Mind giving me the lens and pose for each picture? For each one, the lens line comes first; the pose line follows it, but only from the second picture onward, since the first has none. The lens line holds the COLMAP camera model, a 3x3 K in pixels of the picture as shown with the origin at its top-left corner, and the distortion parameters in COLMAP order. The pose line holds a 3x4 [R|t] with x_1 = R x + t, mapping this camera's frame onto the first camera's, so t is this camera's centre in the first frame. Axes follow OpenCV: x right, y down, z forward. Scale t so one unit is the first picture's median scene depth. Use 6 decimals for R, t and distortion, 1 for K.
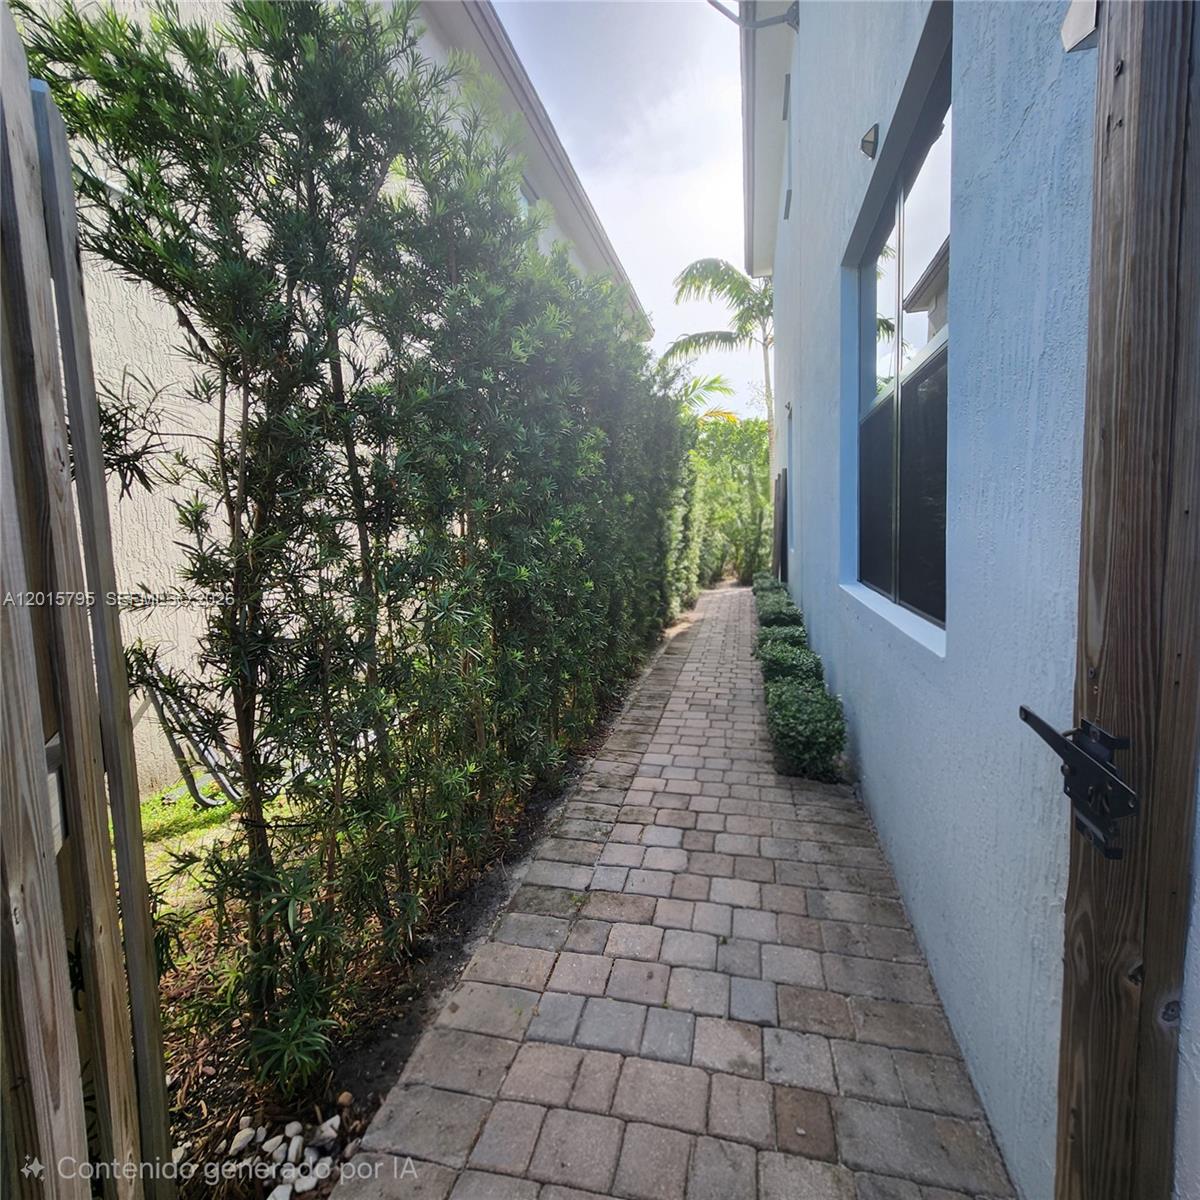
lens RADIAL K [[638.8, 0, 597.8], [0, 638.8, 602.2], [0, 0, 1]] dist [-0.000896, -0.000400]
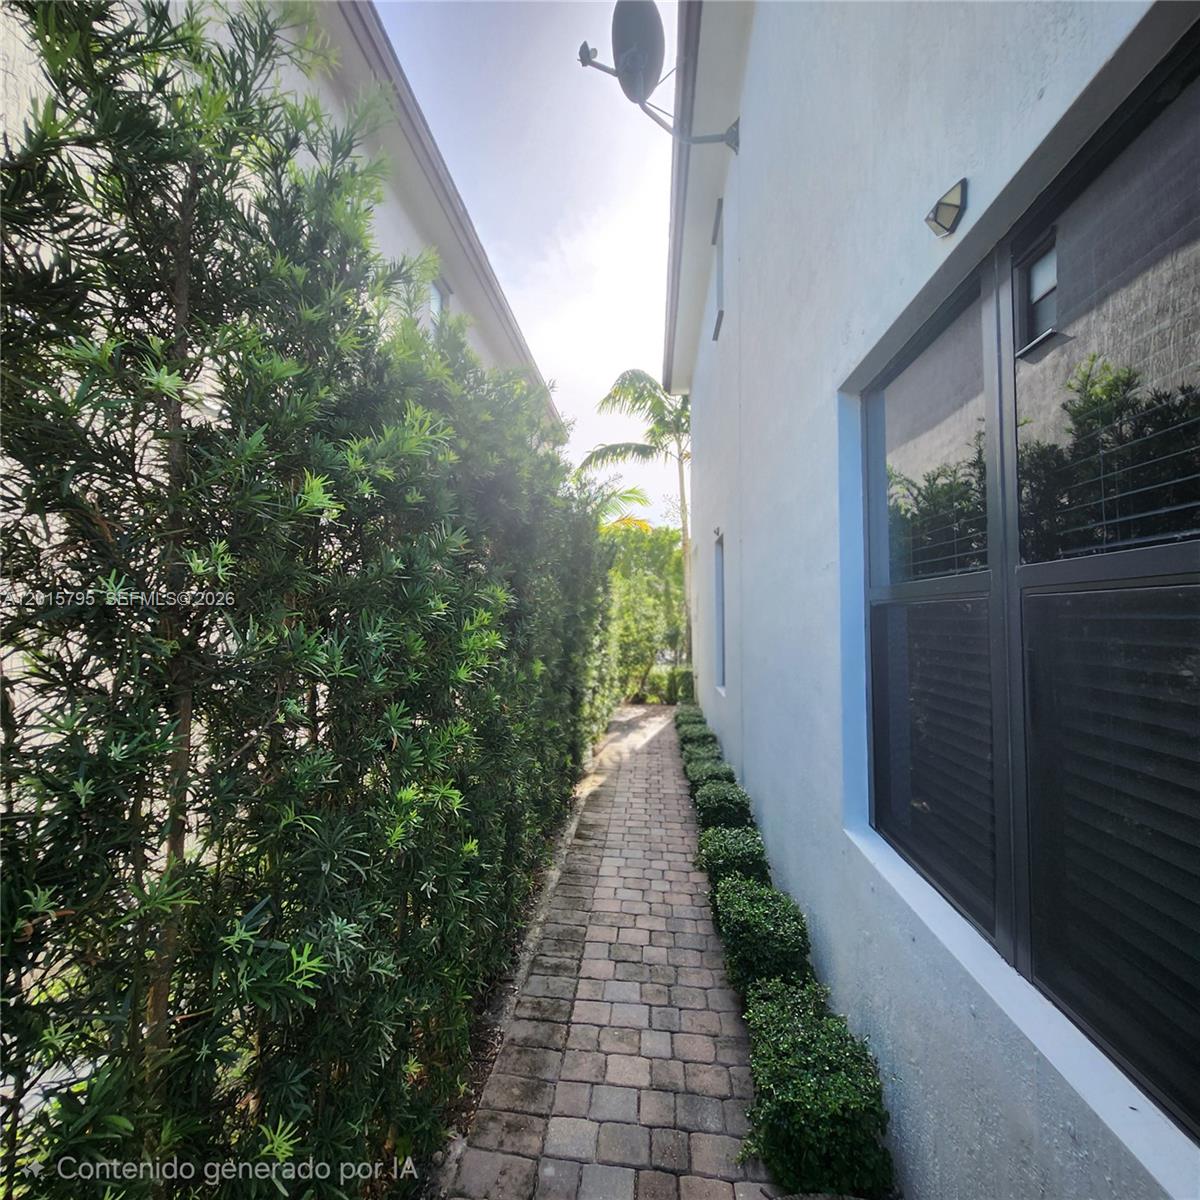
lens RADIAL K [[638.8, 0, 596.9], [0, 638.8, 598.2], [0, 0, 1]] dist [-0.000896, -0.000400]
pose [[0.988651, 0.045763, 0.143093, 0.003727], [-0.024045, 0.988398, -0.149969, -0.070538], [-0.148296, 0.144826, 0.978281, 0.145235]]
